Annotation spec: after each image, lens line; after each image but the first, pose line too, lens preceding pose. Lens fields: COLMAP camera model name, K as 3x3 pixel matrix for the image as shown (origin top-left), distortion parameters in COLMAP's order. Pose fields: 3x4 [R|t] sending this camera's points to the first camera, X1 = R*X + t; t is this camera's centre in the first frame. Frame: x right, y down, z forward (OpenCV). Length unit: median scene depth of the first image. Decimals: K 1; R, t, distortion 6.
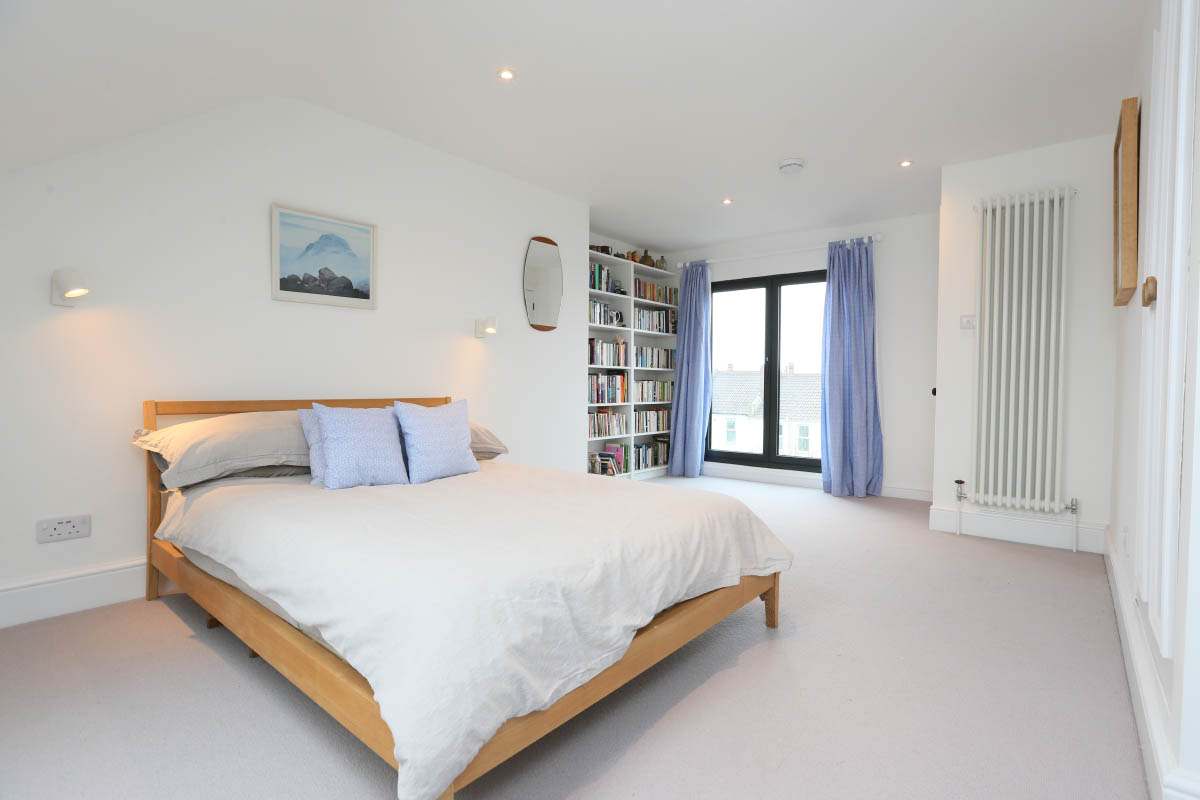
lens RADIAL K [[559.6, 0, 612.3], [0, 559.6, 400.0], [0, 0, 1]] dist [-0.055456, 0.029047]
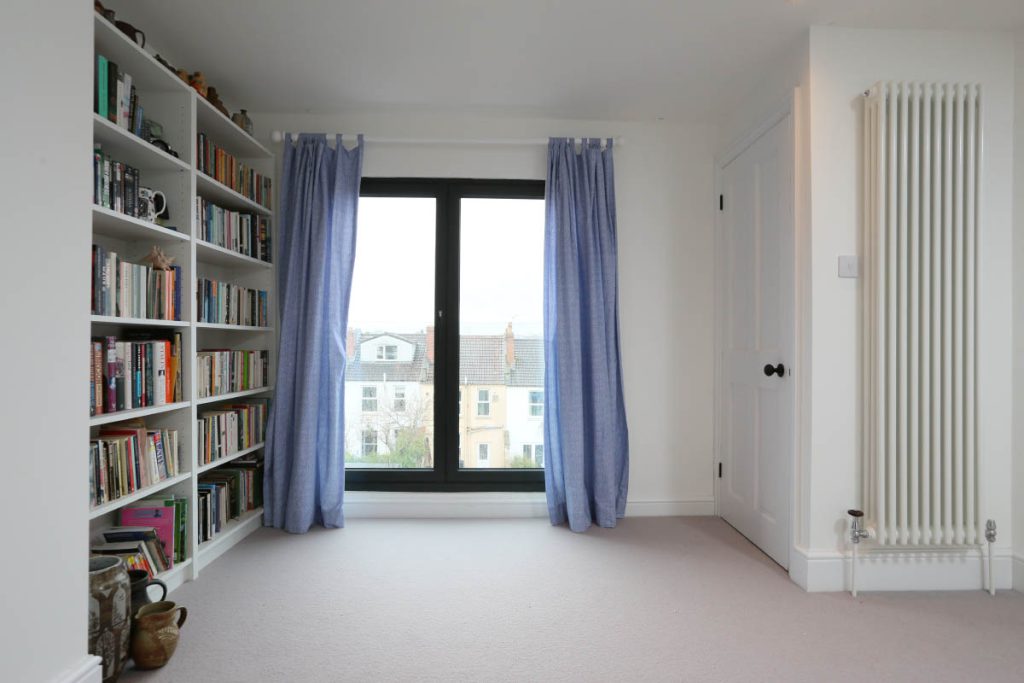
lens RADIAL K [[540.9, 0, 512.0], [0, 540.9, 341.5], [0, 0, 1]] dist [-0.007303, -0.000269]
pose [[0.759521, -0.001803, 0.650480, -0.052567], [0.019028, 0.999630, -0.019447, -0.030118], [-0.650205, 0.027148, 0.759274, 0.504790]]
